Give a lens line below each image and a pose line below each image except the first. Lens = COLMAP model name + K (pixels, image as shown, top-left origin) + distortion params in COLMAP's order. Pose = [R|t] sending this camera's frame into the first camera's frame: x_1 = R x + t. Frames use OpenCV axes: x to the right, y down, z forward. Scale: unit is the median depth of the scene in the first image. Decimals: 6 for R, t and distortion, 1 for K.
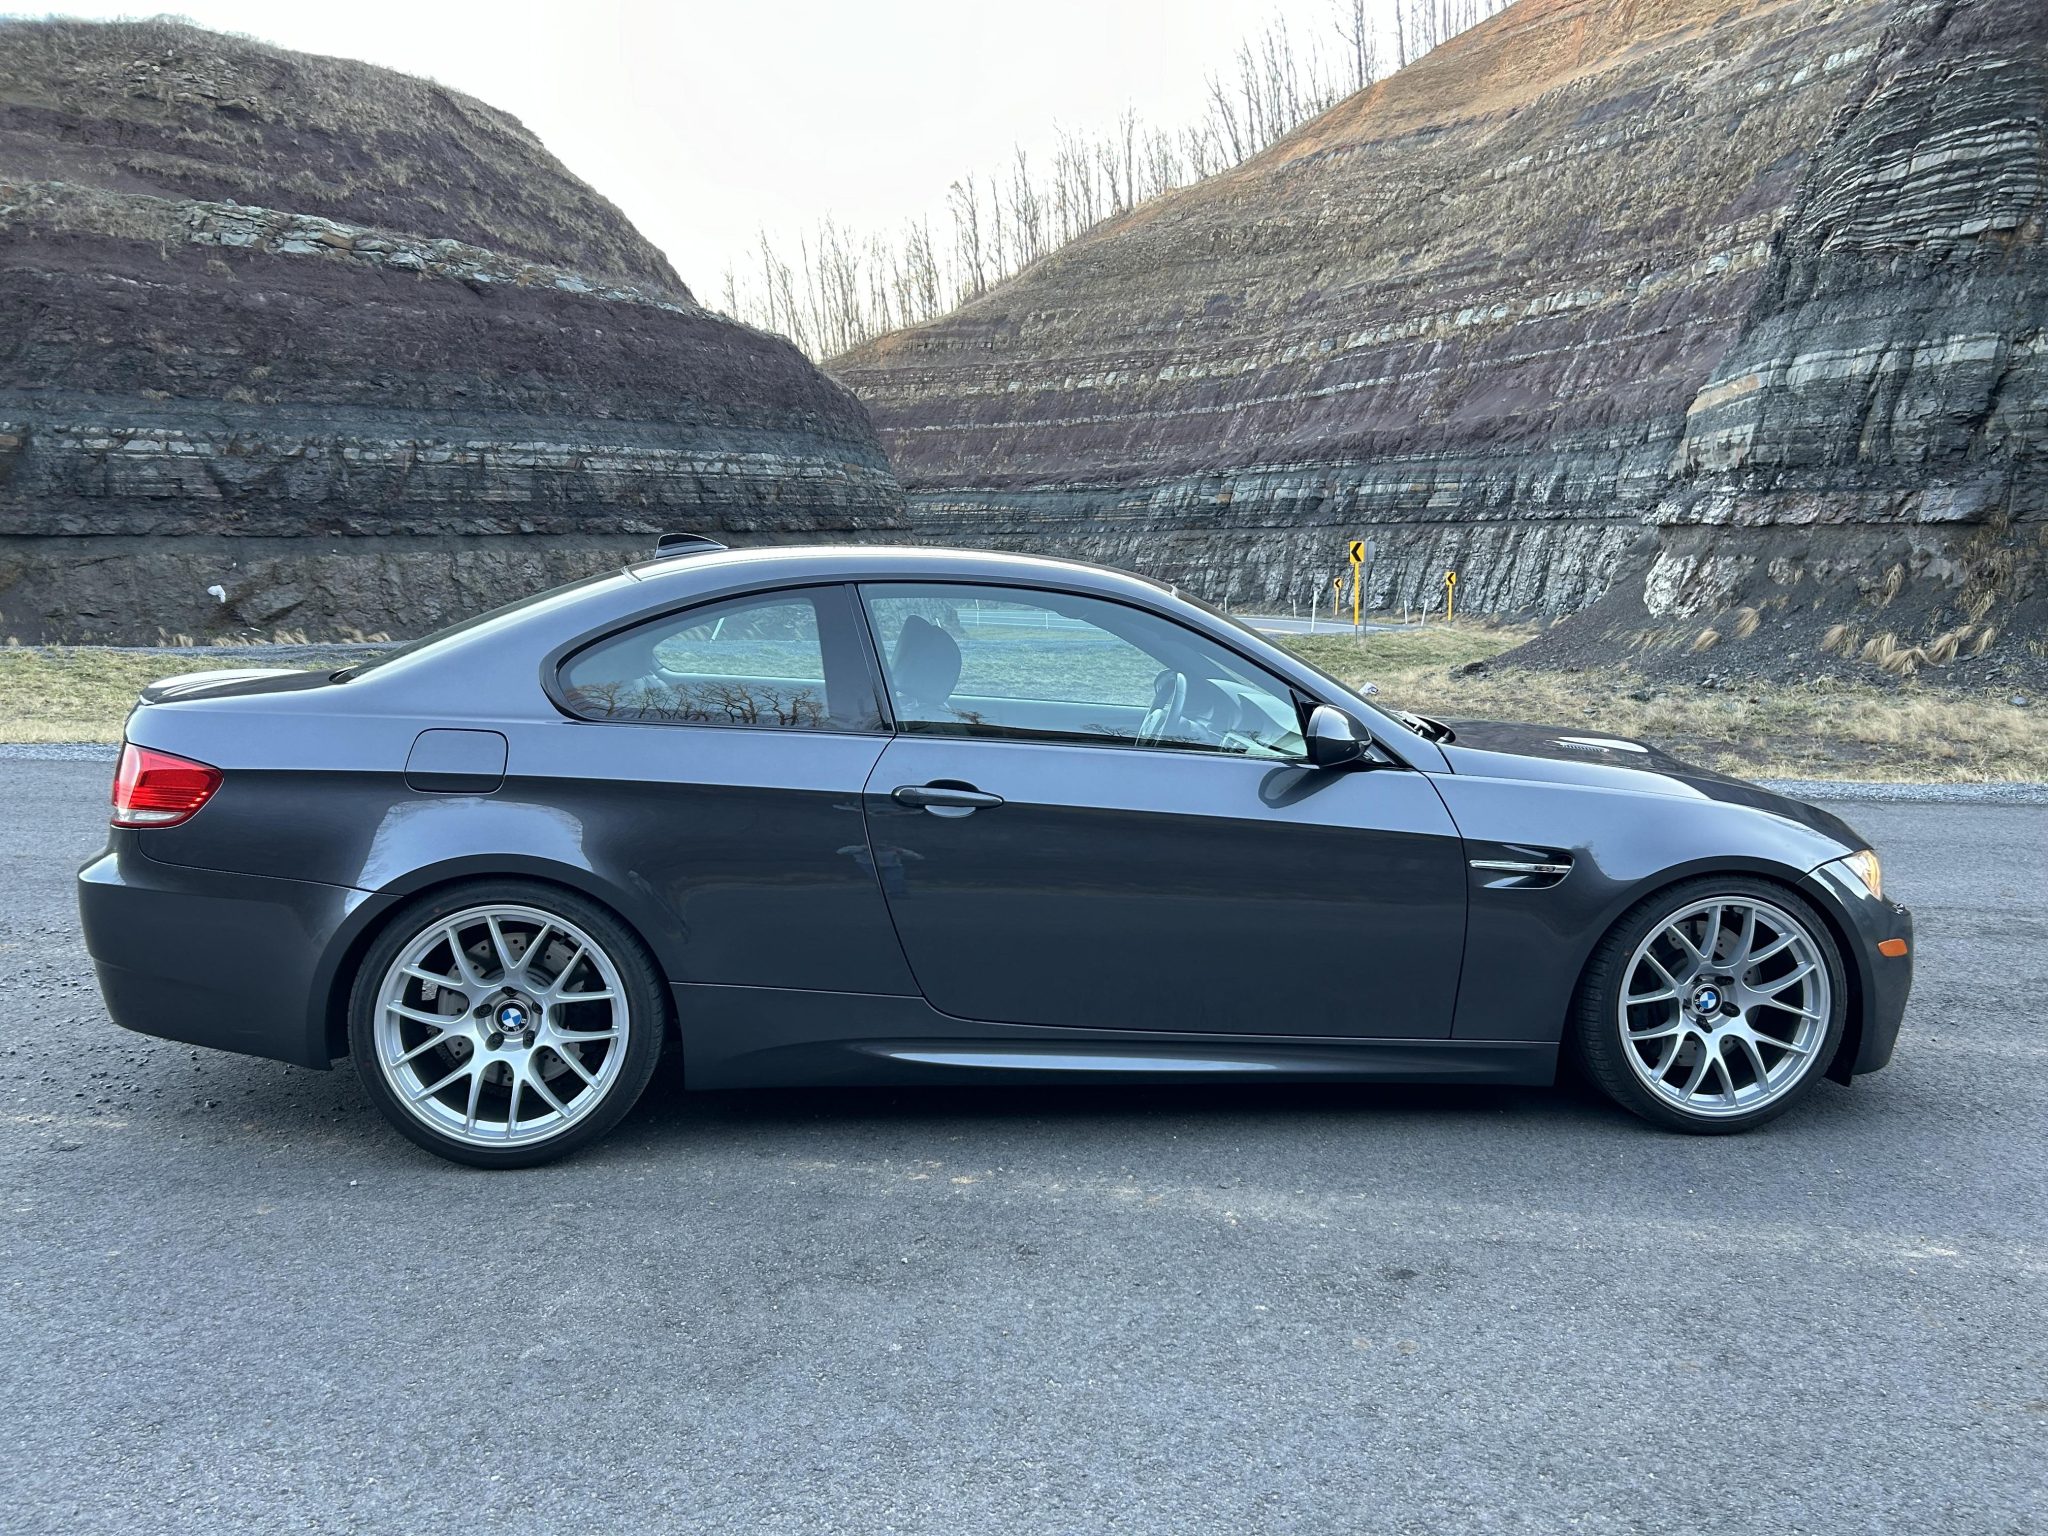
lens RADIAL K [[1535.1, 0, 1039.1], [0, 1535.1, 753.8], [0, 0, 1]] dist [0.049287, -0.045124]
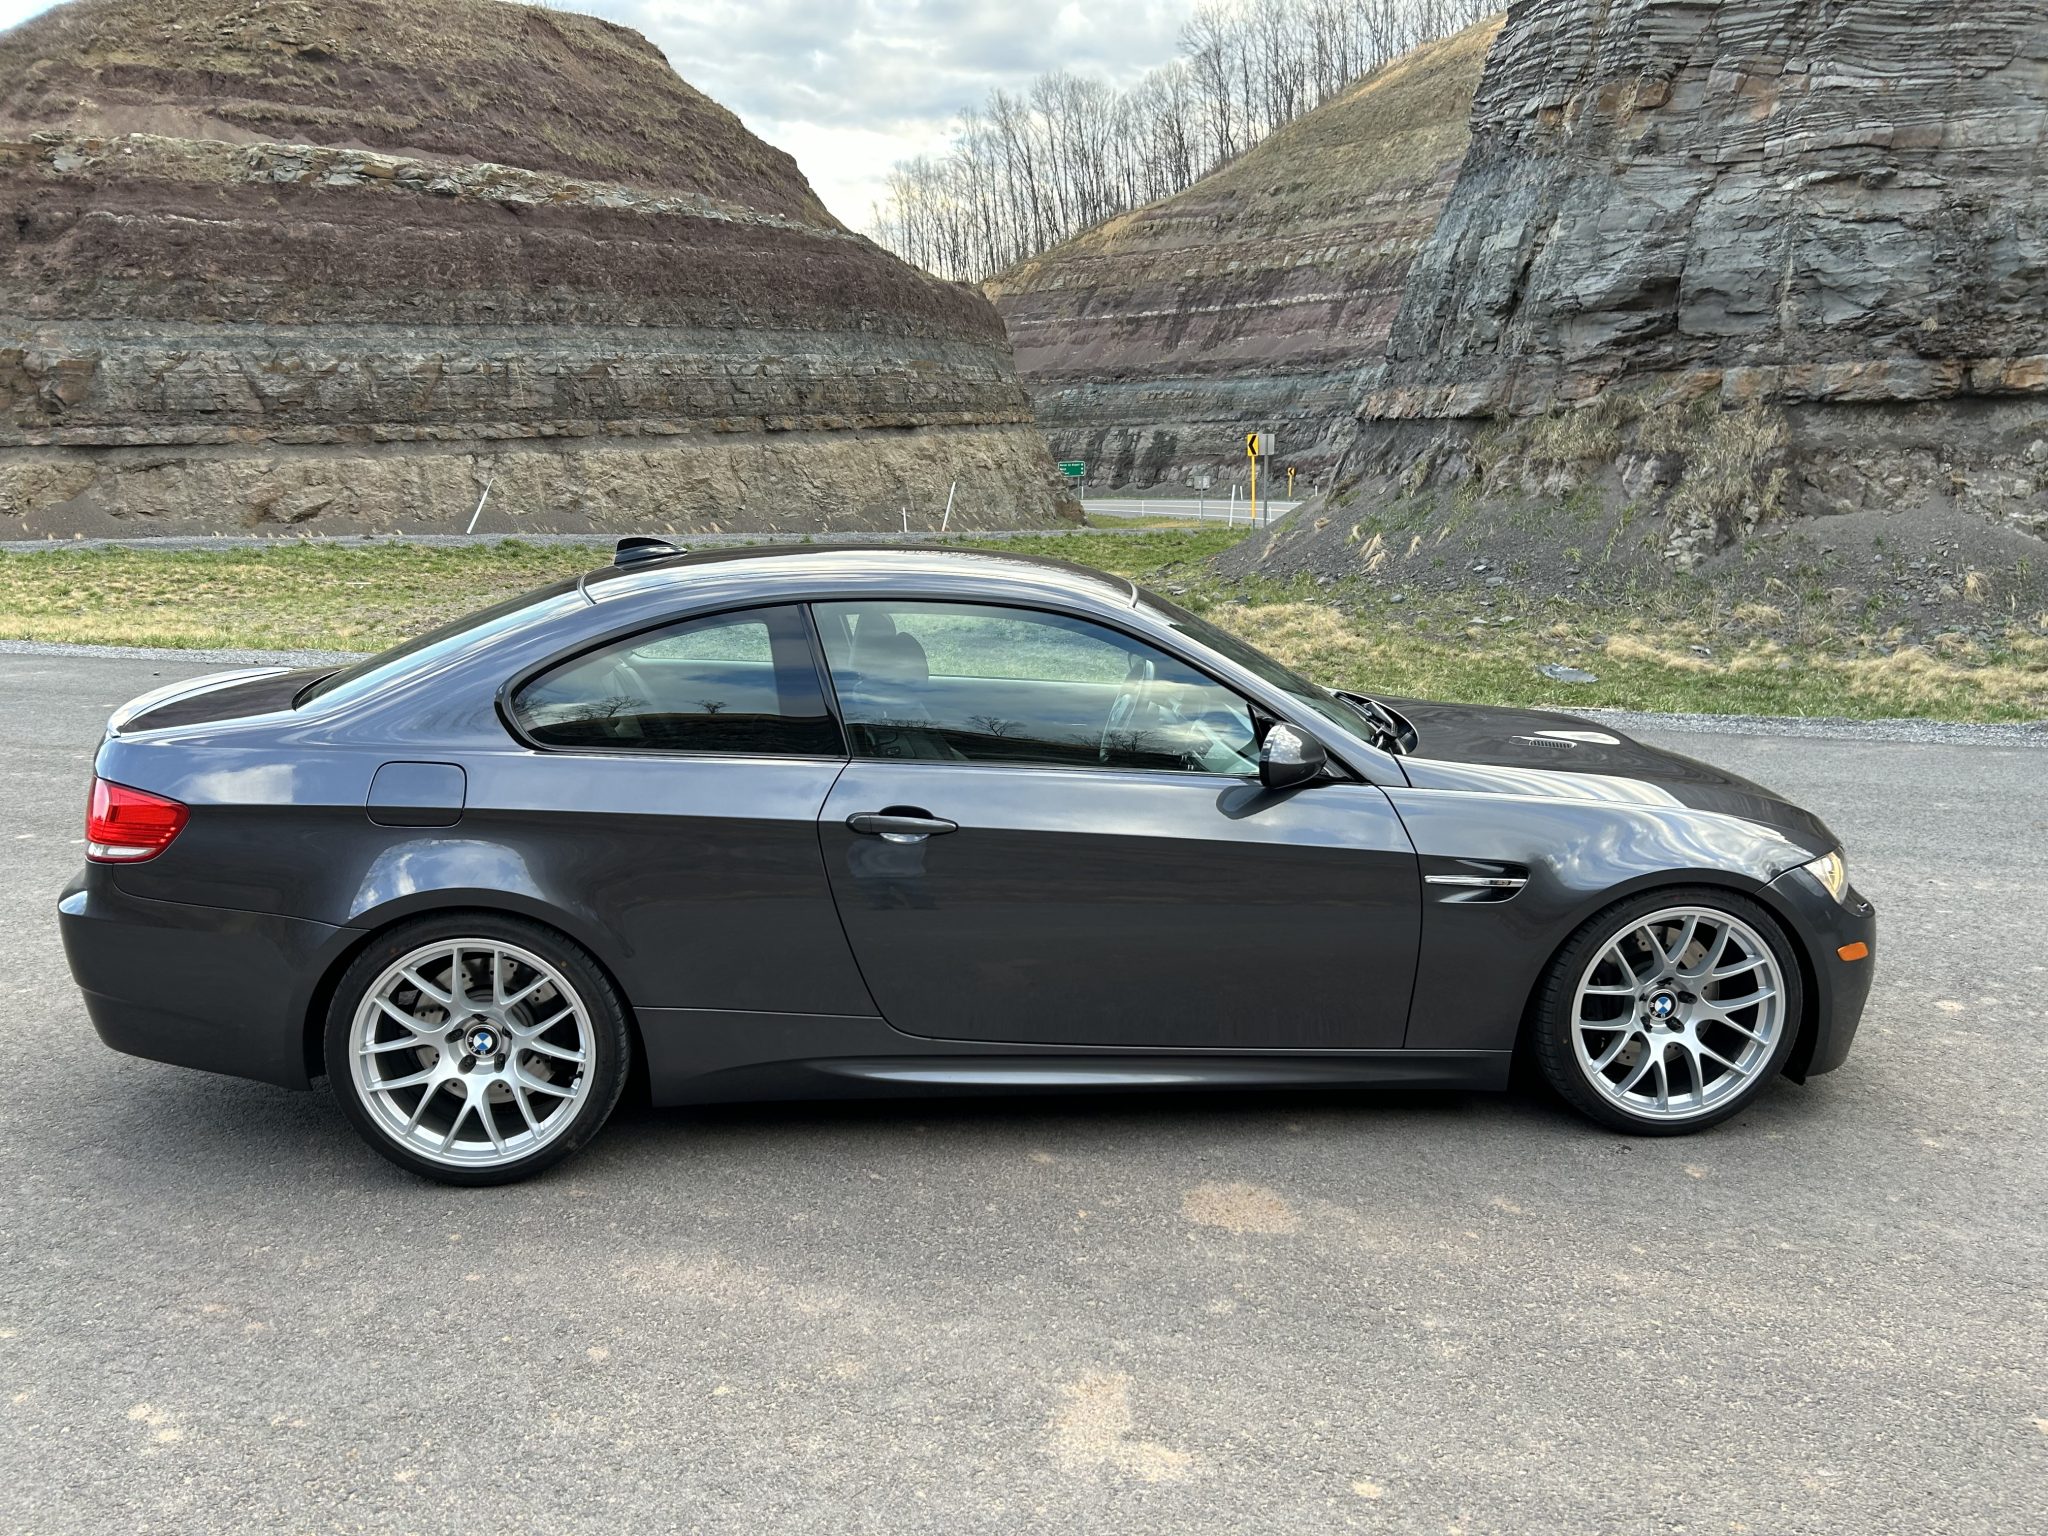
lens RADIAL K [[1535.1, 0, 1013.2], [0, 1535.1, 784.7], [0, 0, 1]] dist [0.049287, -0.045124]
pose [[0.976716, 0.032830, -0.212008, 0.226112], [-0.013767, 0.995777, 0.090772, 0.000262], [0.214092, -0.085740, 0.973043, -0.022493]]
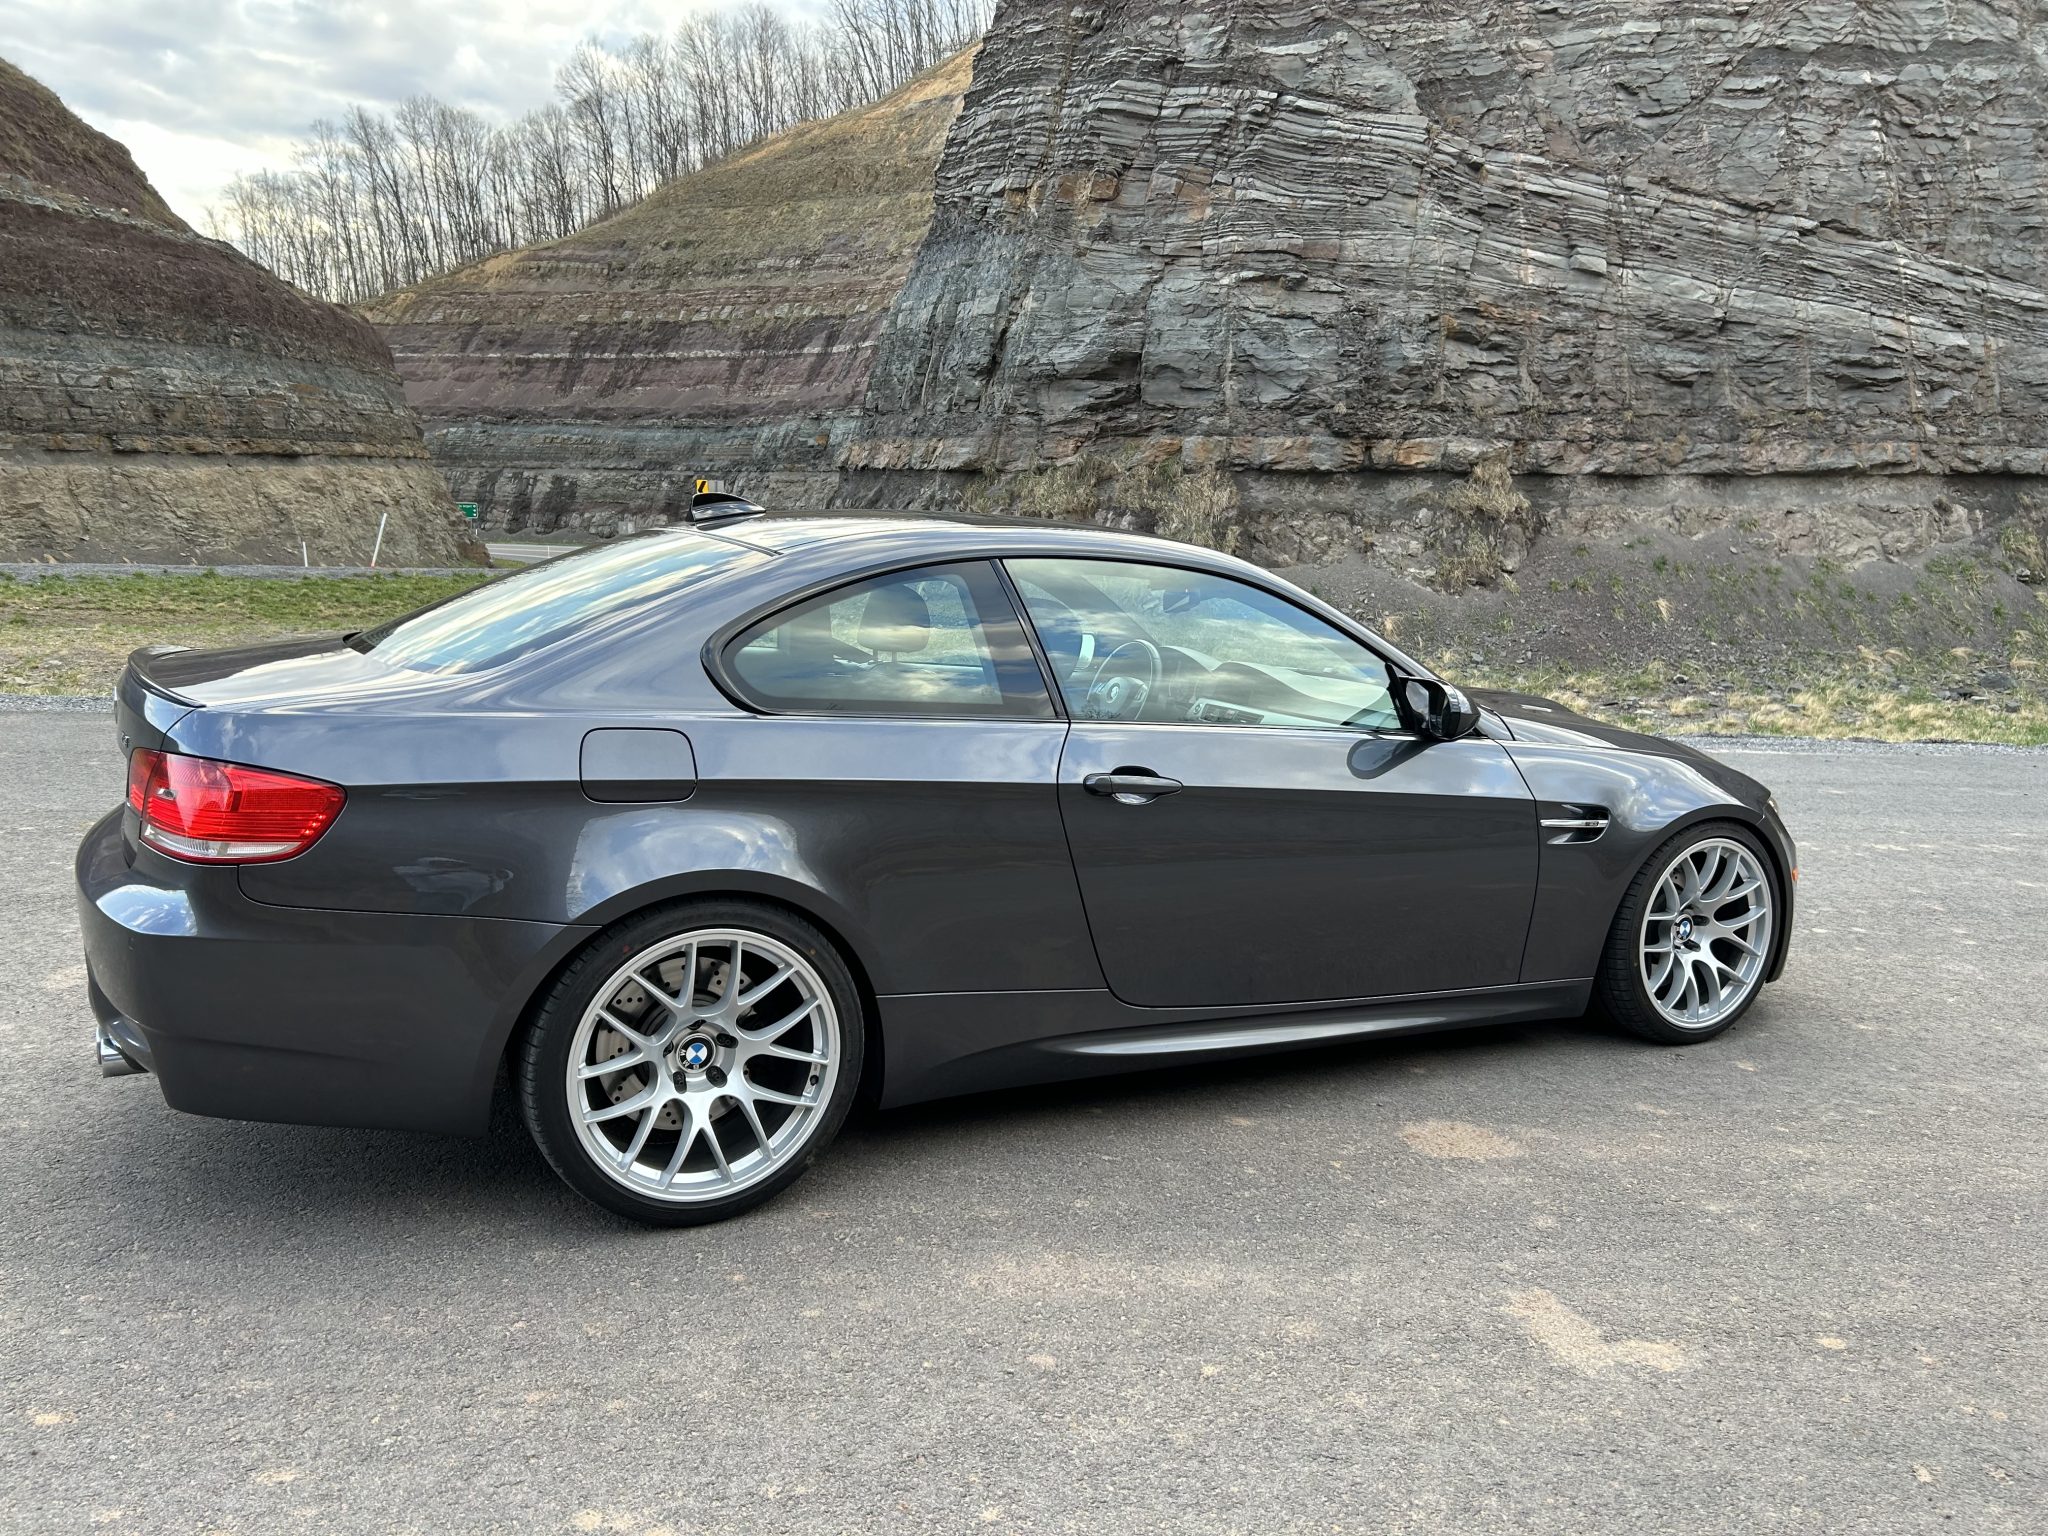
lens RADIAL K [[1535.1, 0, 1020.5], [0, 1535.1, 771.8], [0, 0, 1]] dist [0.049287, -0.045124]
pose [[0.984729, -0.005072, 0.174018, 0.193974], [-0.002844, 0.998973, 0.045212, 0.004332], [-0.174069, -0.045016, 0.983704, -0.021409]]
